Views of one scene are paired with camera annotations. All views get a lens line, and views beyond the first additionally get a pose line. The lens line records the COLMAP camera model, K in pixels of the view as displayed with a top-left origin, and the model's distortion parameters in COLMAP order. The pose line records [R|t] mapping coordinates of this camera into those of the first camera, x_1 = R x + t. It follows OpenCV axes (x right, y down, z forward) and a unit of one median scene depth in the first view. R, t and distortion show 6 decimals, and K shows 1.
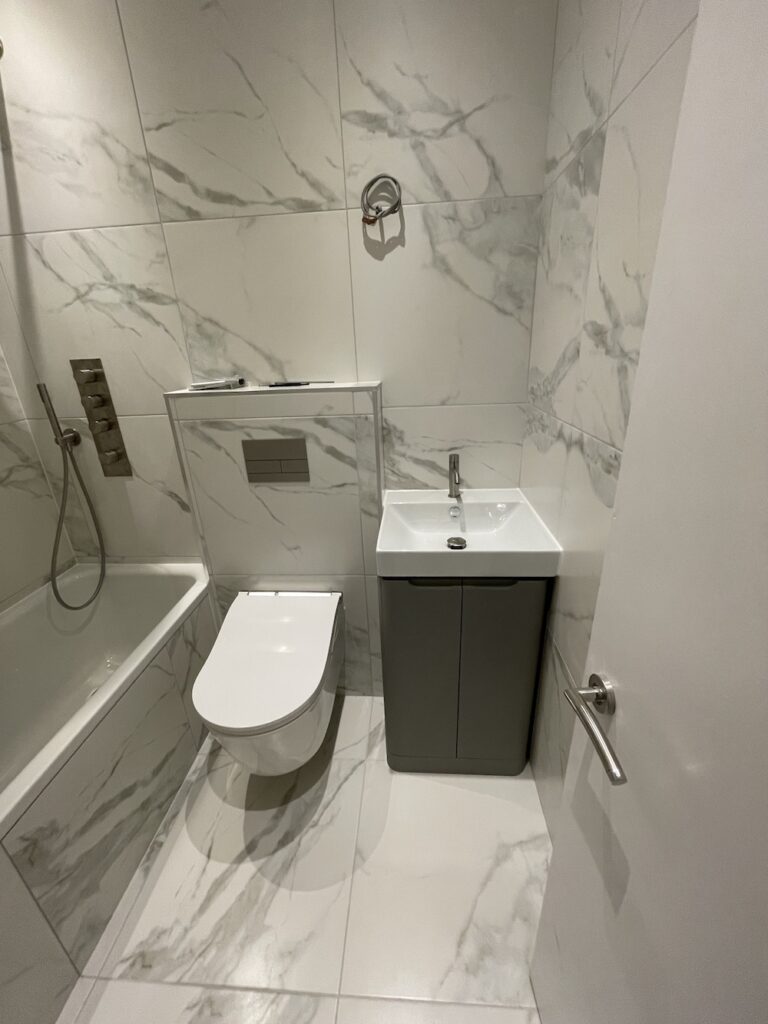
lens RADIAL K [[414.8, 0, 384.3], [0, 414.8, 511.8], [0, 0, 1]] dist [-0.002616, 0.000323]
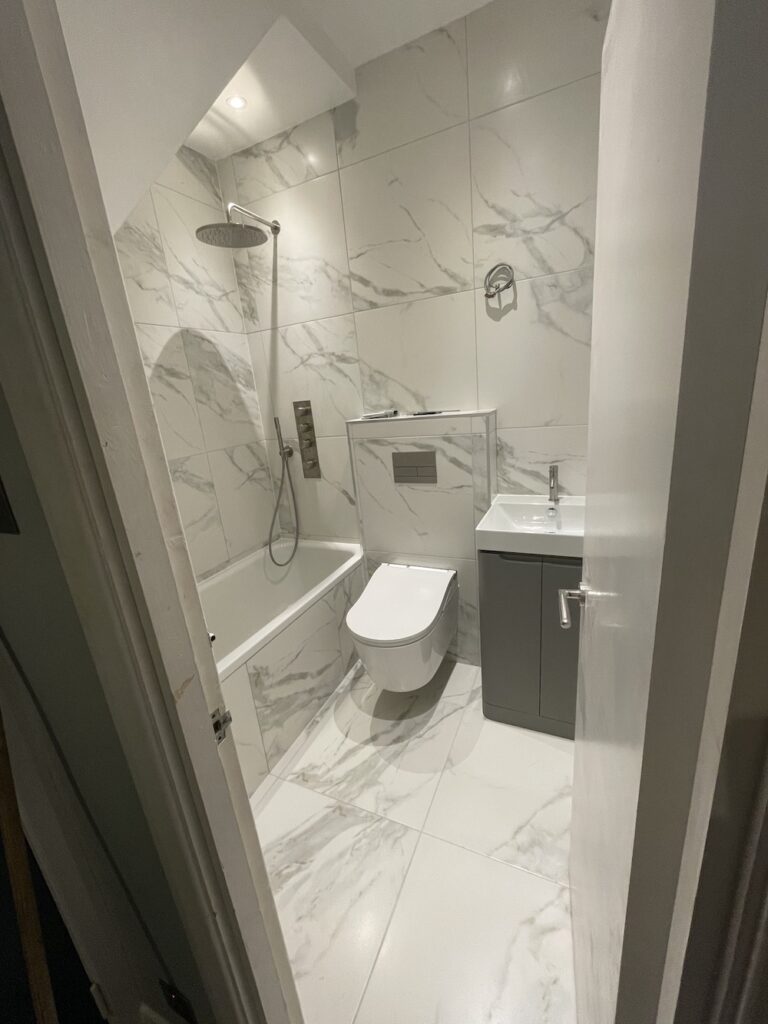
lens RADIAL K [[414.8, 0, 386.9], [0, 414.8, 511.6], [0, 0, 1]] dist [-0.002616, 0.000323]
pose [[0.934363, 0.055269, -0.352009, 0.150622], [-0.080524, 0.995093, -0.057502, 0.110928], [0.347103, 0.082073, 0.934229, -0.316918]]
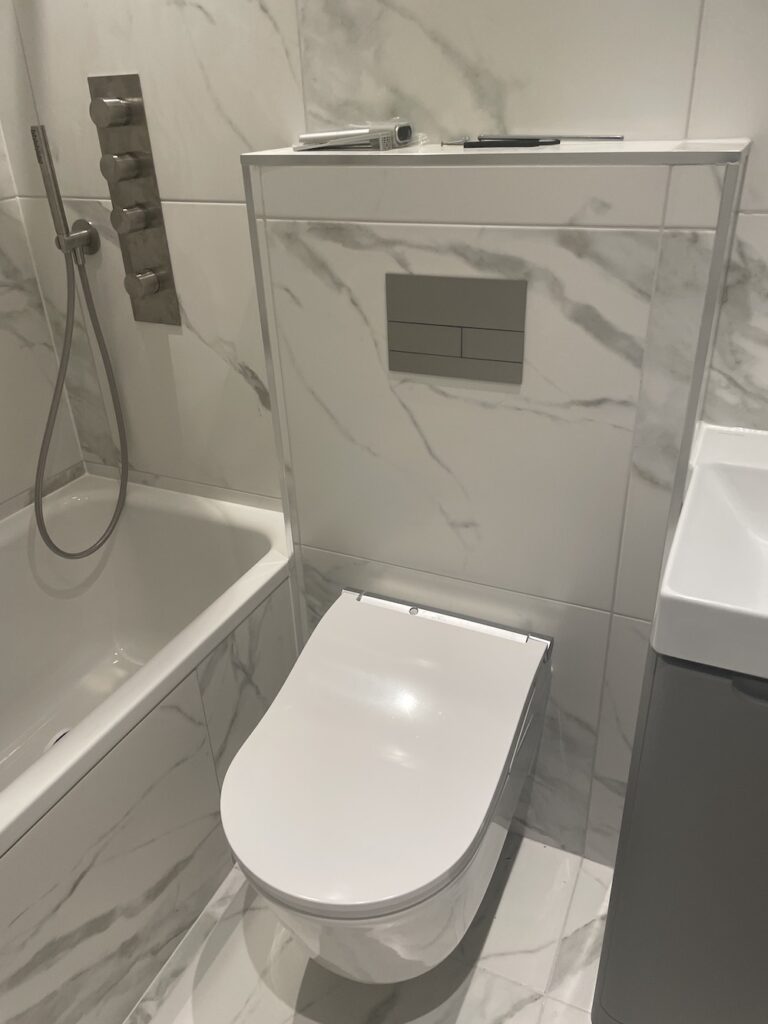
lens RADIAL K [[772.9, 0, 385.4], [0, 772.9, 518.6], [0, 0, 1]] dist [0.087452, -0.108859]
pose [[0.934415, 0.177469, -0.308825, -0.037547], [-0.133366, 0.978285, 0.158654, -0.045905], [0.330275, -0.107062, 0.937793, 0.180033]]
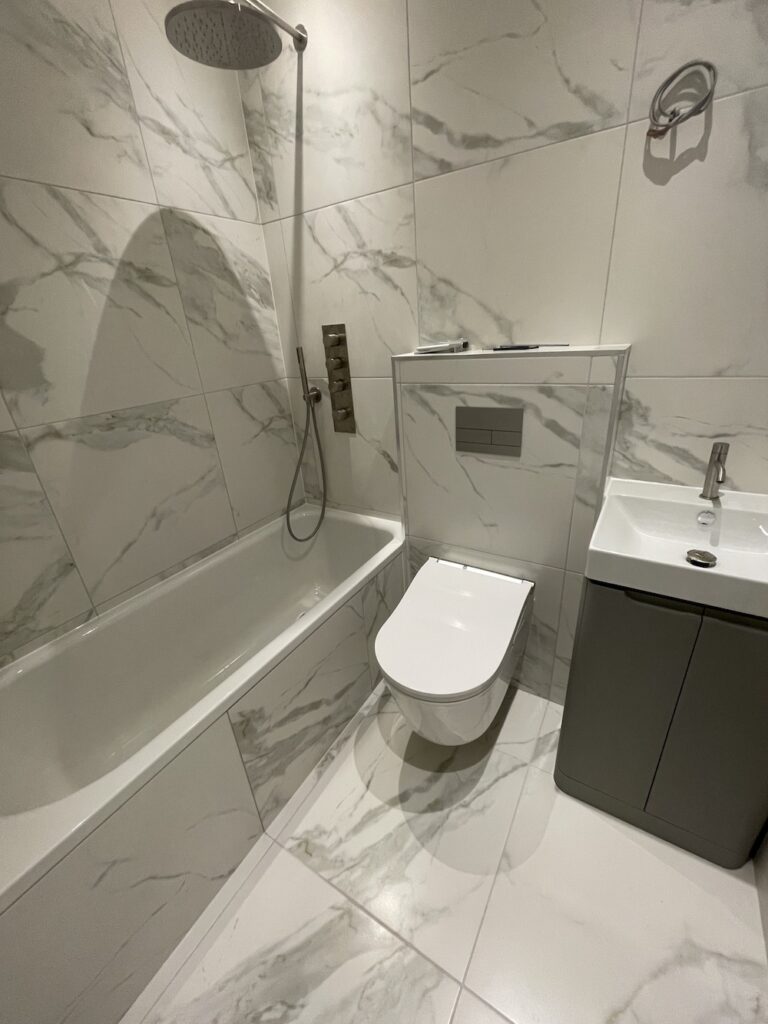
lens RADIAL K [[414.8, 0, 386.8], [0, 414.8, 511.3], [0, 0, 1]] dist [-0.002616, 0.000323]
pose [[0.885084, 0.171071, -0.432853, -0.024592], [-0.141869, 0.984906, 0.099163, -0.003777], [0.443283, -0.026359, 0.895994, 0.049907]]
